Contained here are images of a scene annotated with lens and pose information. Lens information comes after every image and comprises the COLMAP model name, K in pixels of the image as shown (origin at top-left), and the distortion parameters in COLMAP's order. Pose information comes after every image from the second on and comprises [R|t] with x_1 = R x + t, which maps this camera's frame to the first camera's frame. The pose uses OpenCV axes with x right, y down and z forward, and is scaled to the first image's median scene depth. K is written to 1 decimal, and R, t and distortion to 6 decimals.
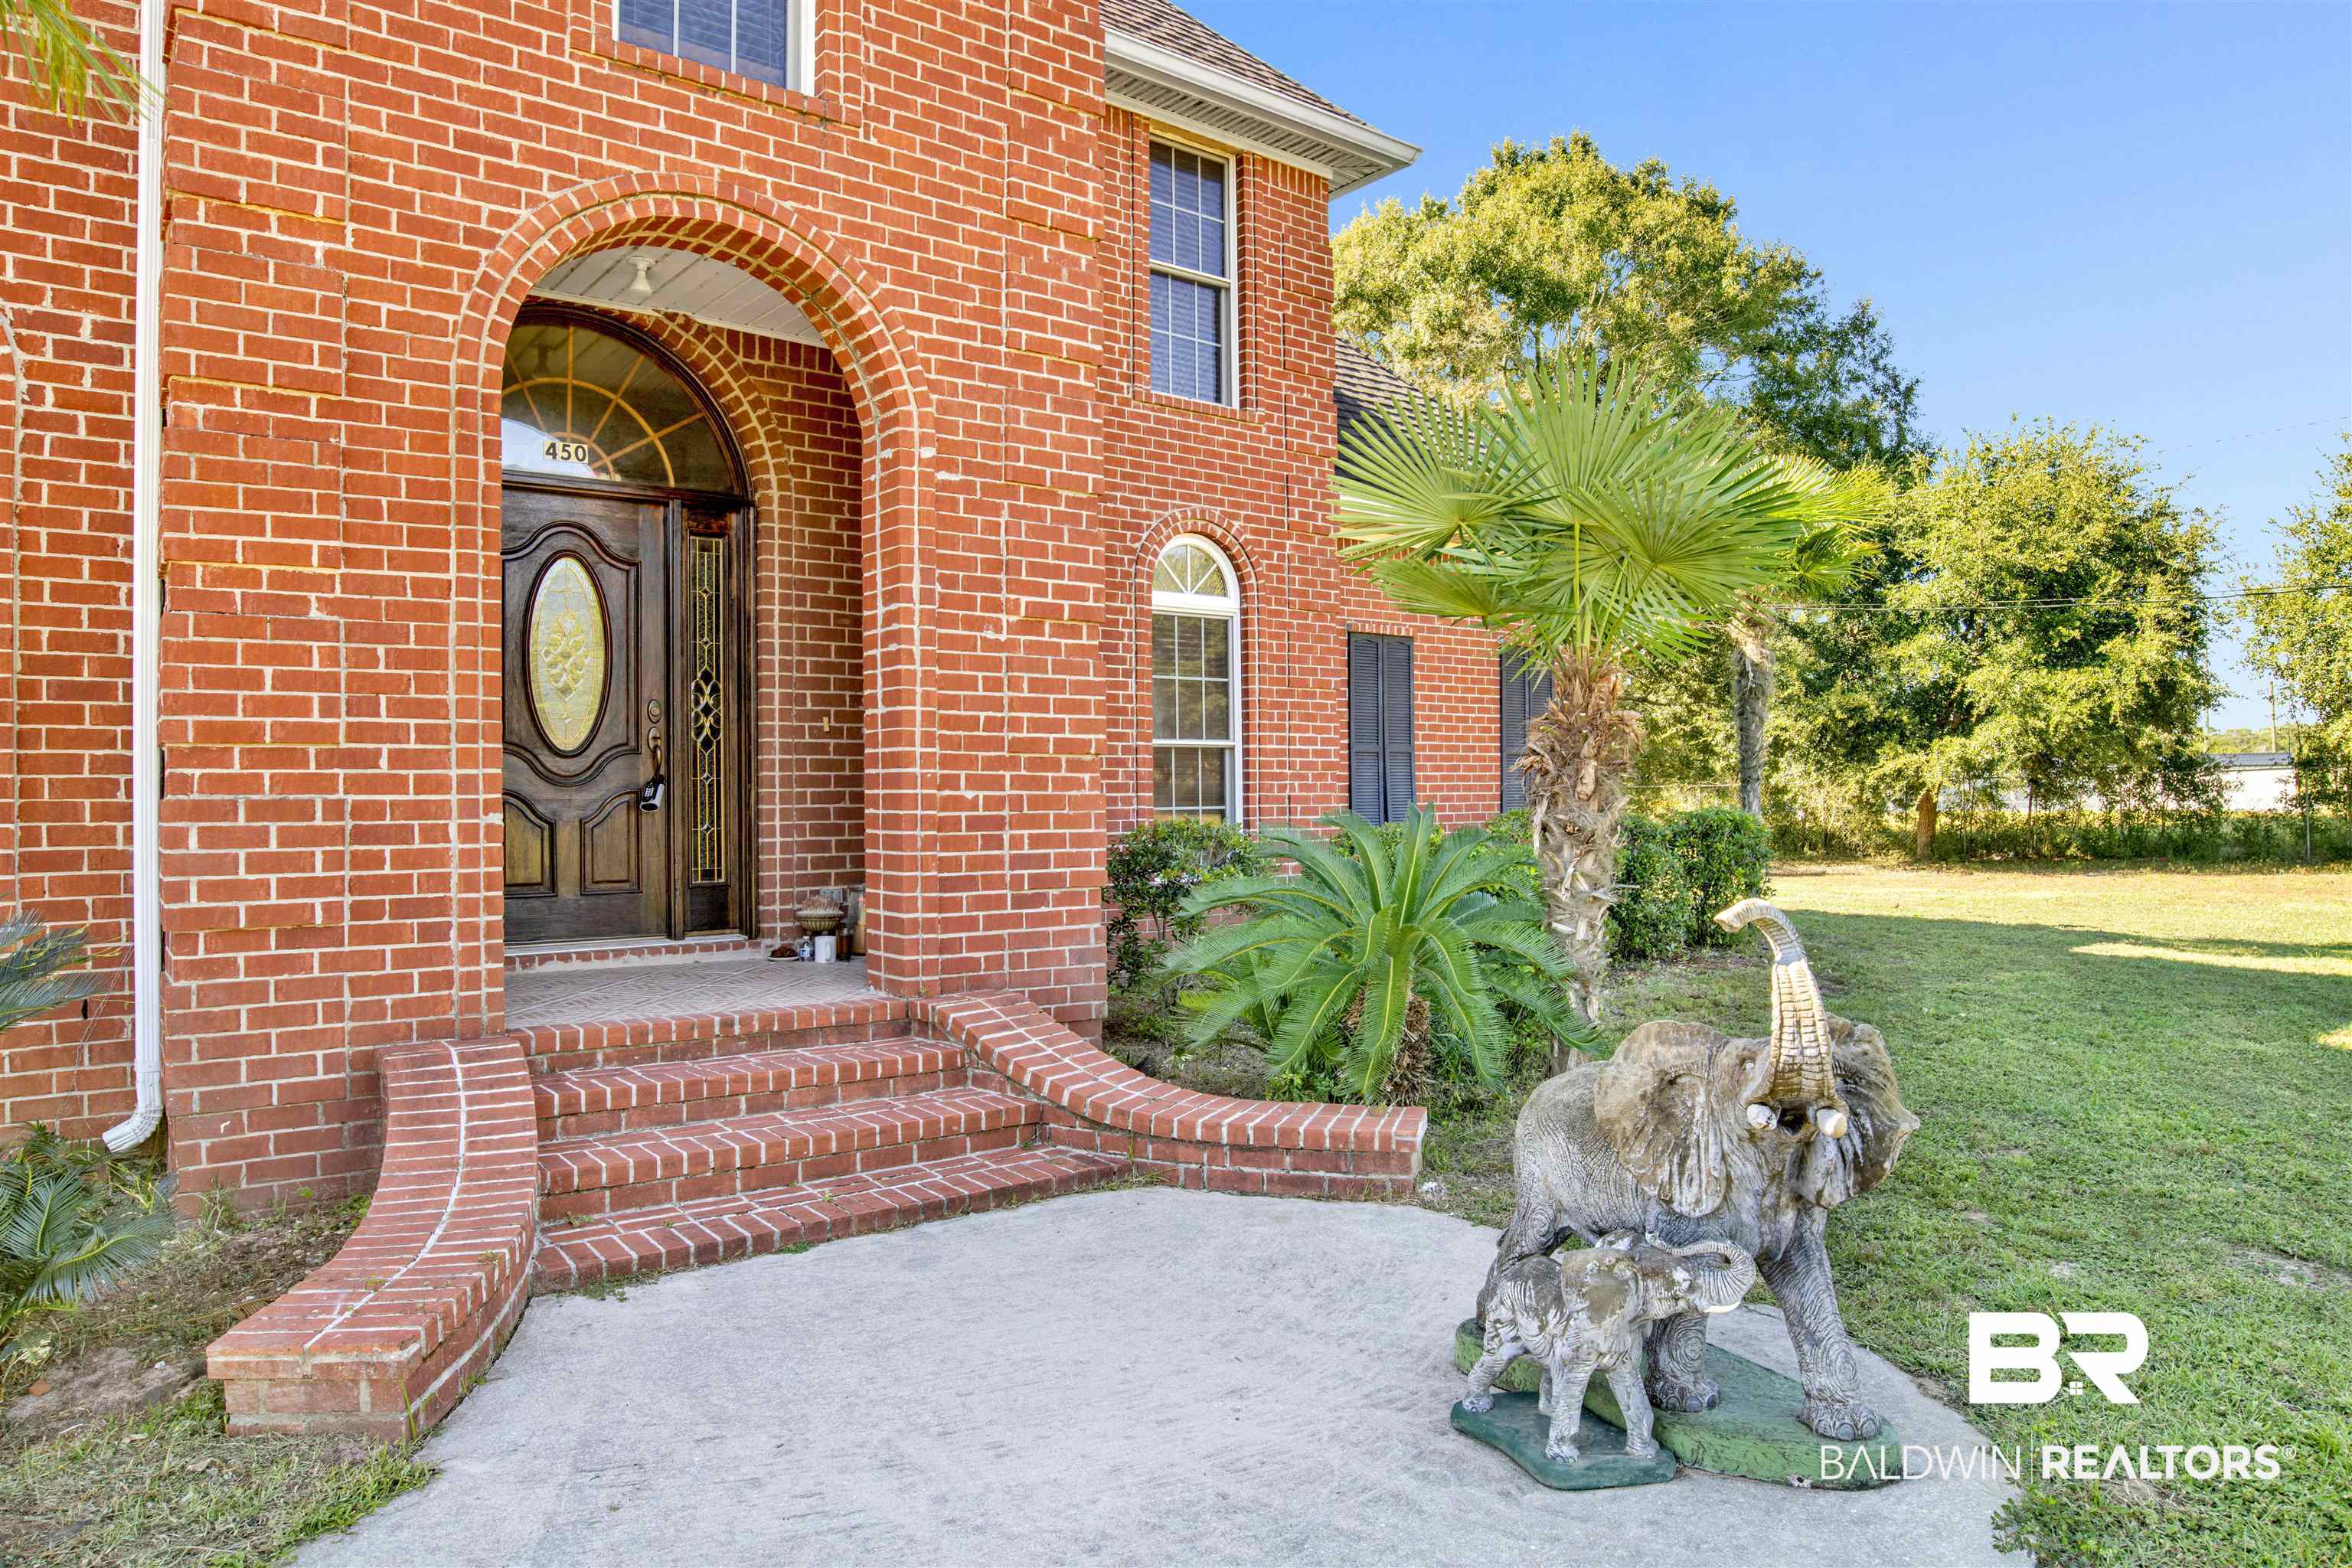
lens RADIAL K [[1528.6, 0, 1181.2], [0, 1528.6, 777.5], [0, 0, 1]] dist [-0.045324, 0.008099]
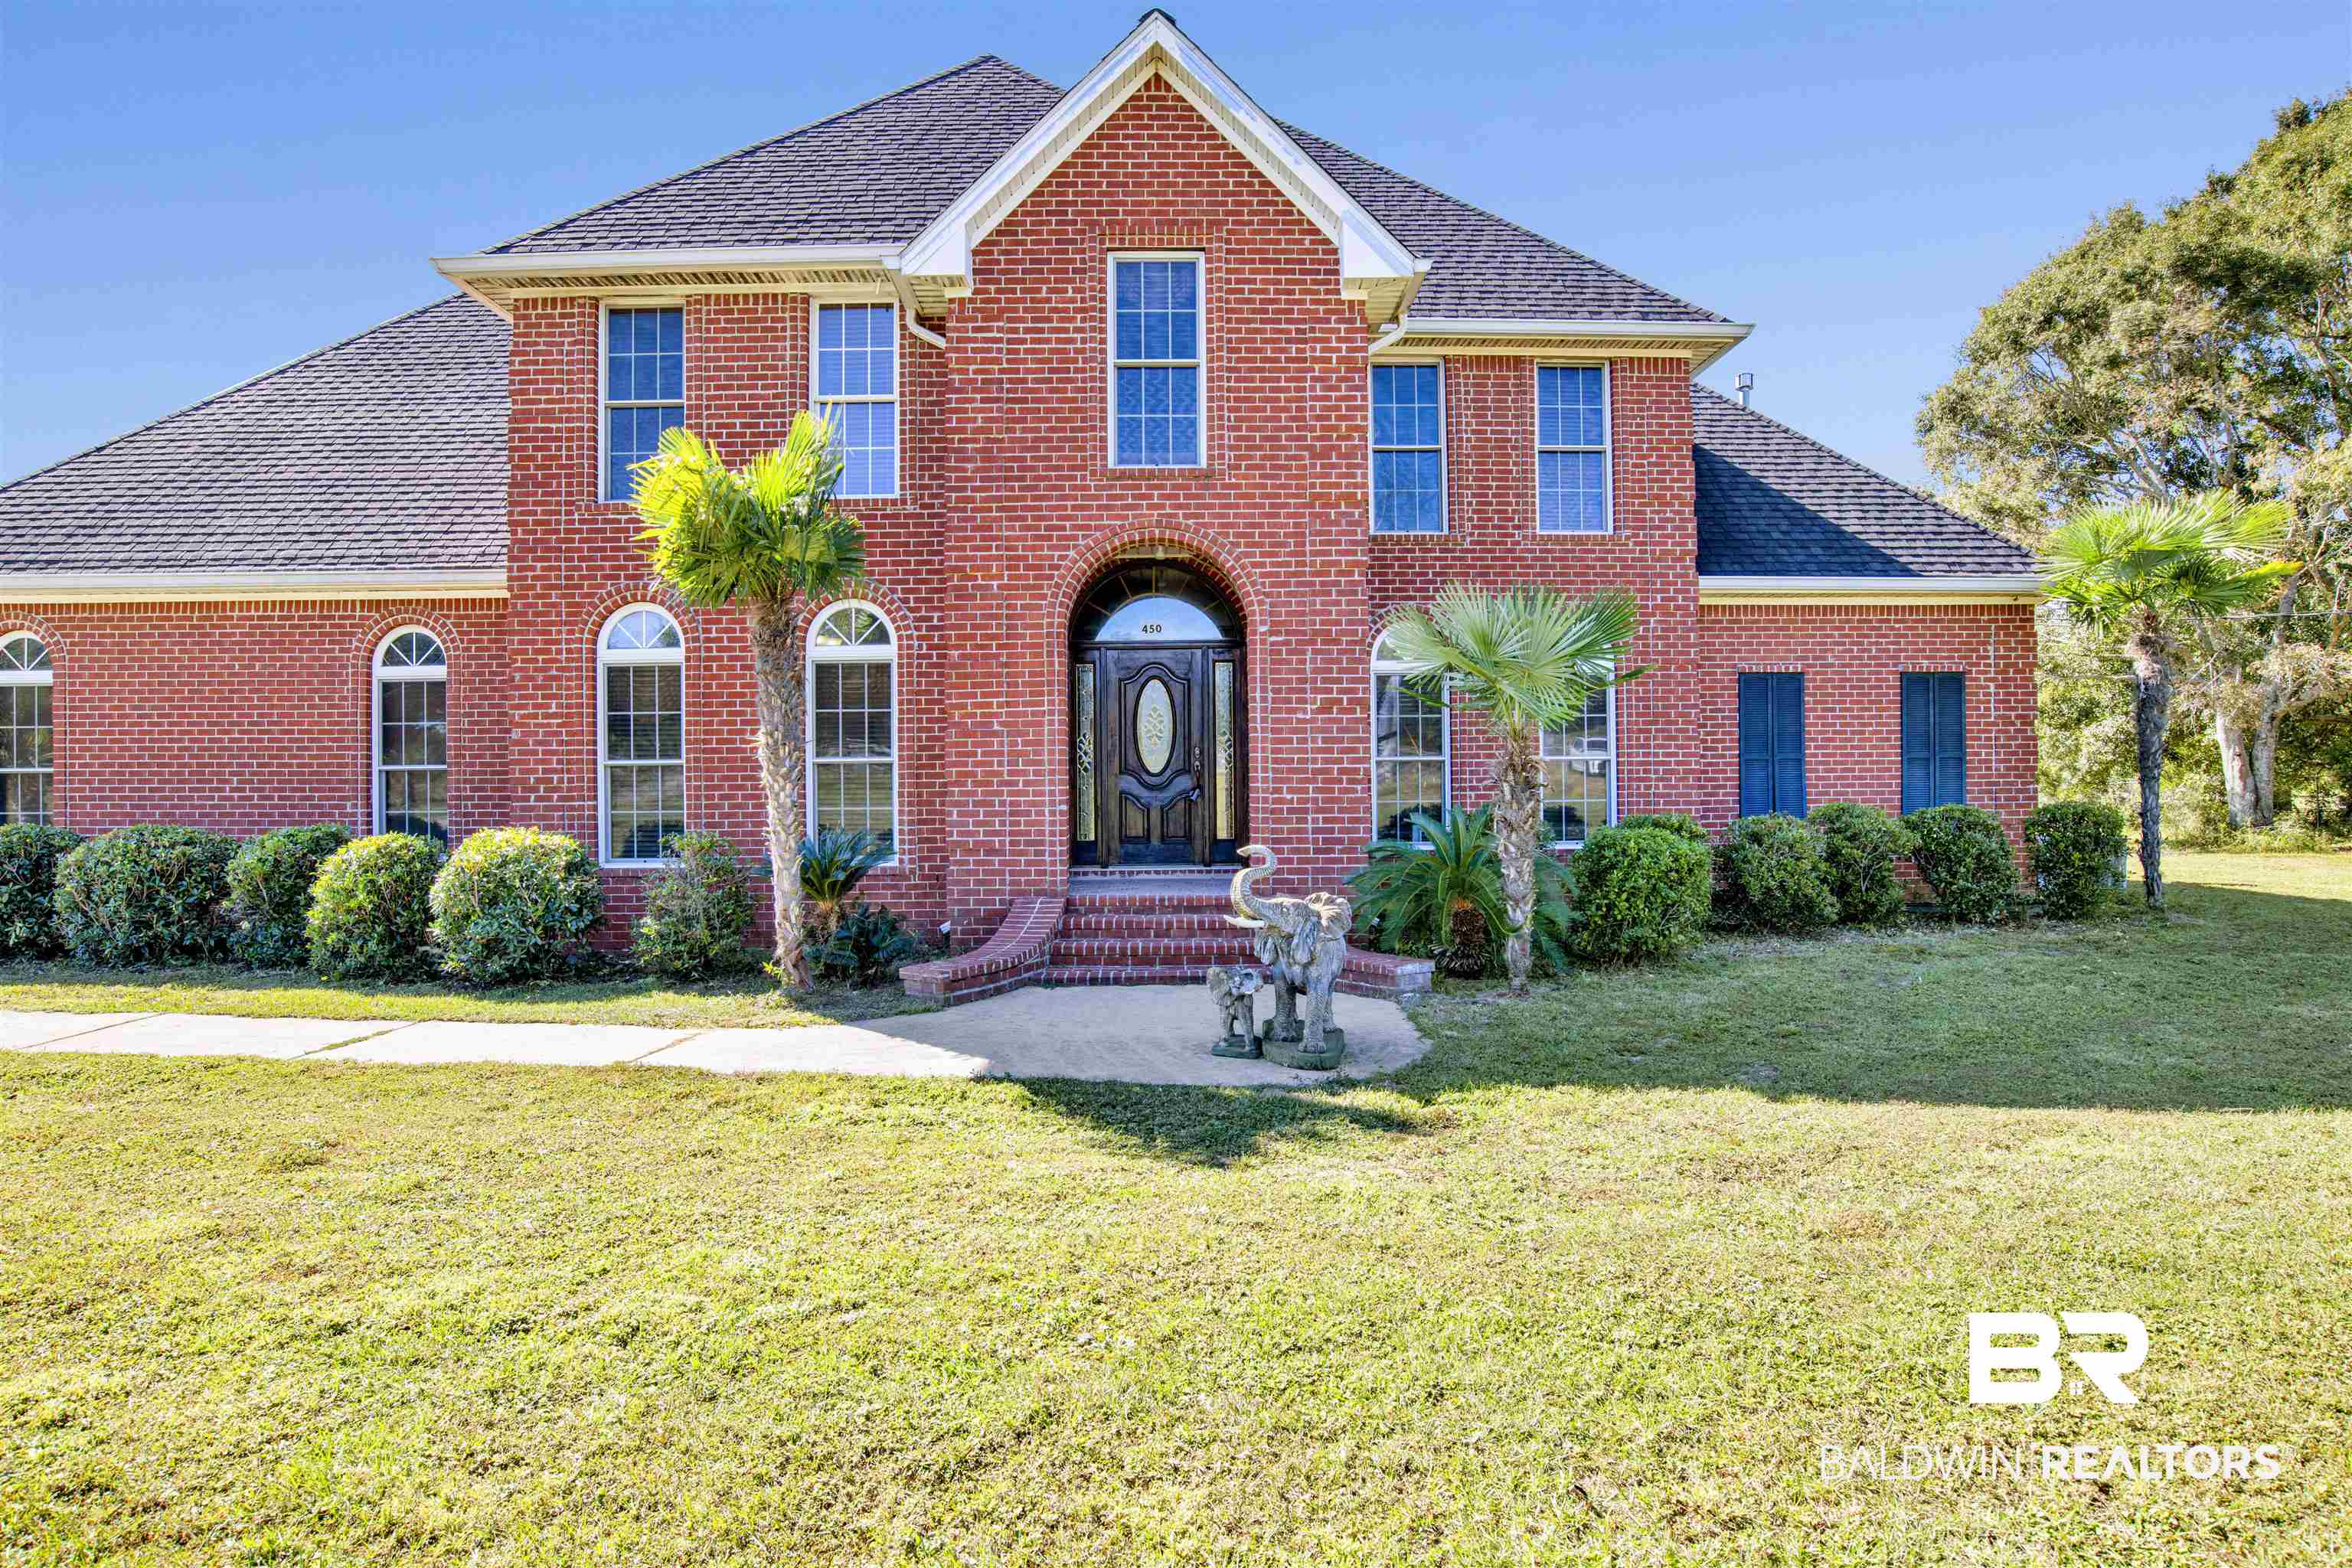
lens RADIAL K [[1304.7, 0, 1165.1], [0, 1304.7, 780.9], [0, 0, 1]] dist [-0.059602, 0.016814]
pose [[0.792823, 0.000673, -0.609452, 0.775373], [0.009171, 0.999873, 0.013035, -0.033353], [0.609383, -0.015924, 0.792716, -0.452706]]
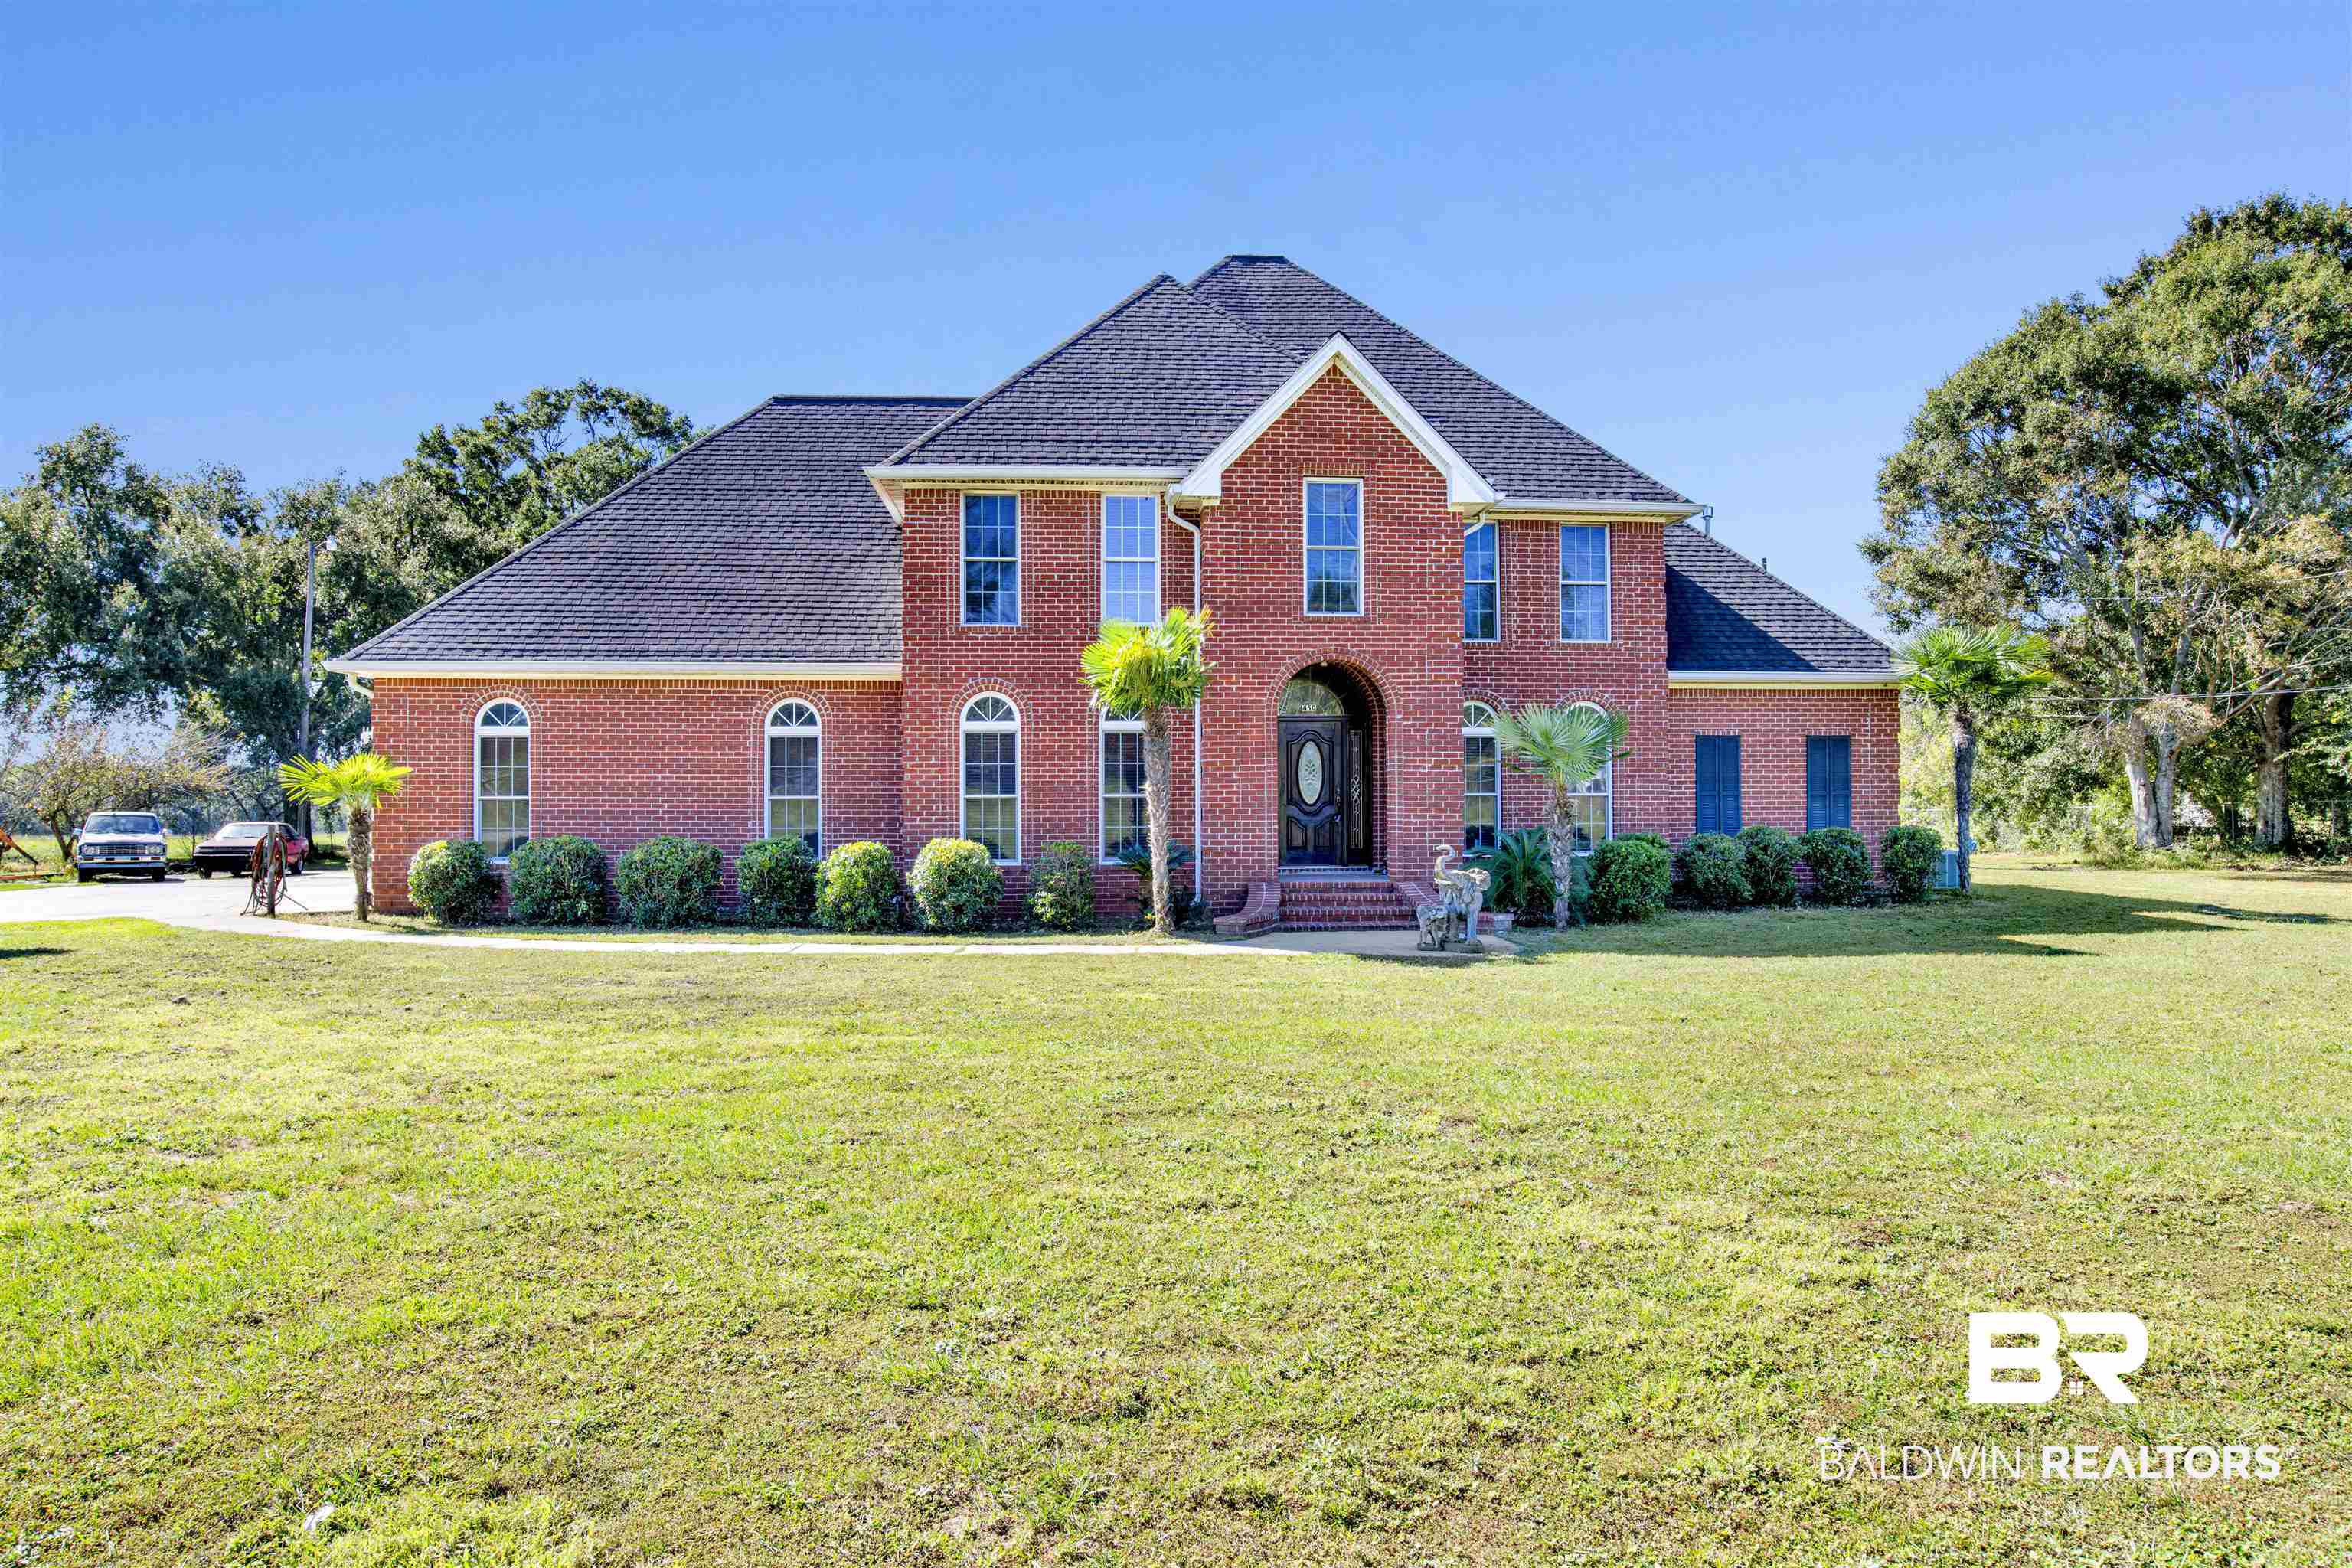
lens RADIAL K [[1563.6, 0, 1168.7], [0, 1563.6, 784.3], [0, 0, 1]] dist [-0.038319, 0.015575]
pose [[0.831894, 0.000660, -0.554934, 1.264316], [0.003144, 0.999978, 0.005903, -0.086554], [0.554925, -0.006656, 0.831874, -2.038541]]
